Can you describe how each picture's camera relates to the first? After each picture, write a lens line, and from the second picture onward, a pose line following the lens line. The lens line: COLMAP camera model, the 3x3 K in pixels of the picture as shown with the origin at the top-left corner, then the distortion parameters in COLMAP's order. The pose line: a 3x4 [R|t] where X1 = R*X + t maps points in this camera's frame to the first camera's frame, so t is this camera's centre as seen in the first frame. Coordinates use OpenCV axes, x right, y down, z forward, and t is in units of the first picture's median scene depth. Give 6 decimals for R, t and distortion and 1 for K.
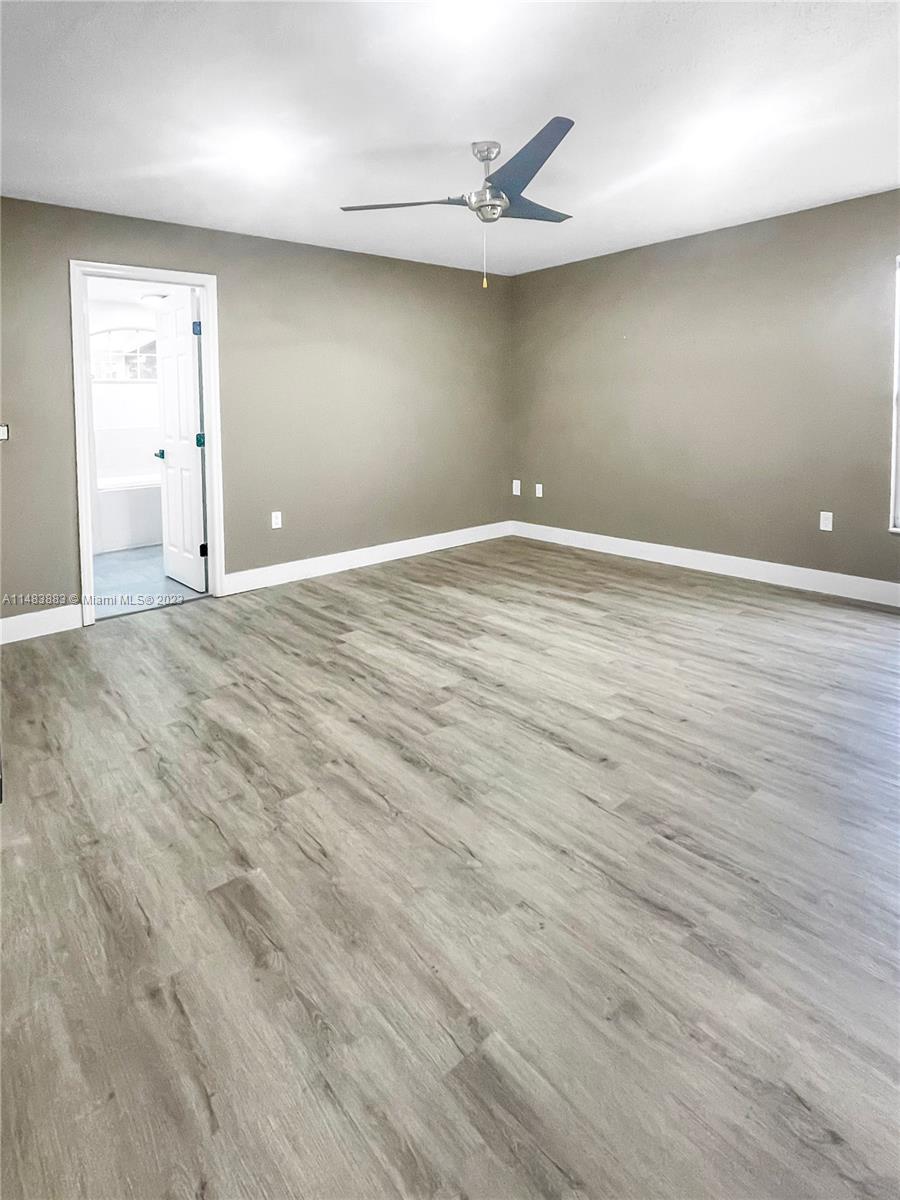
lens RADIAL K [[611.3, 0, 454.7], [0, 611.3, 597.9], [0, 0, 1]] dist [0.002709, -0.000003]
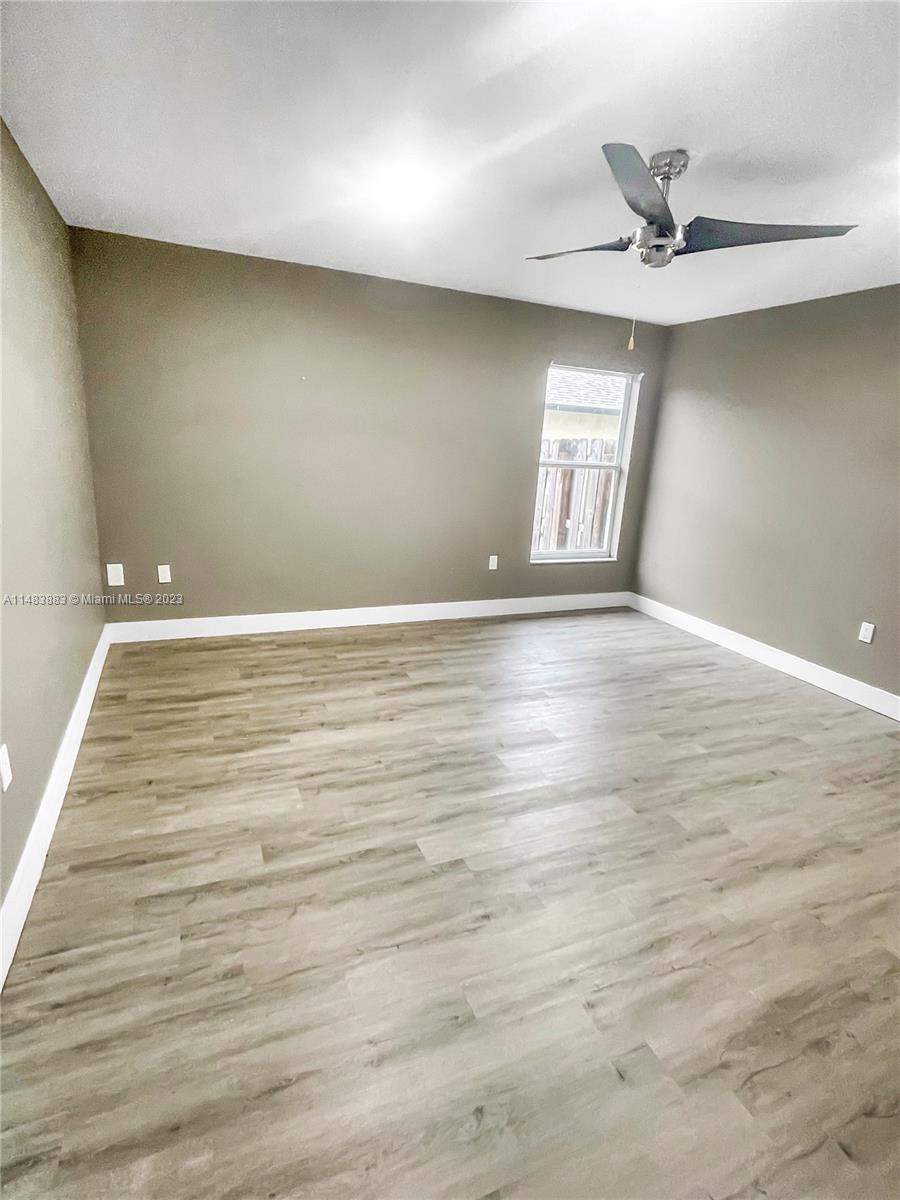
lens RADIAL K [[611.3, 0, 453.2], [0, 611.3, 601.3], [0, 0, 1]] dist [0.002709, -0.000003]
pose [[0.295891, -0.213393, 0.931081, -0.823382], [0.221983, 0.963404, 0.150256, -0.330580], [-0.929071, 0.162225, 0.332432, 0.835944]]
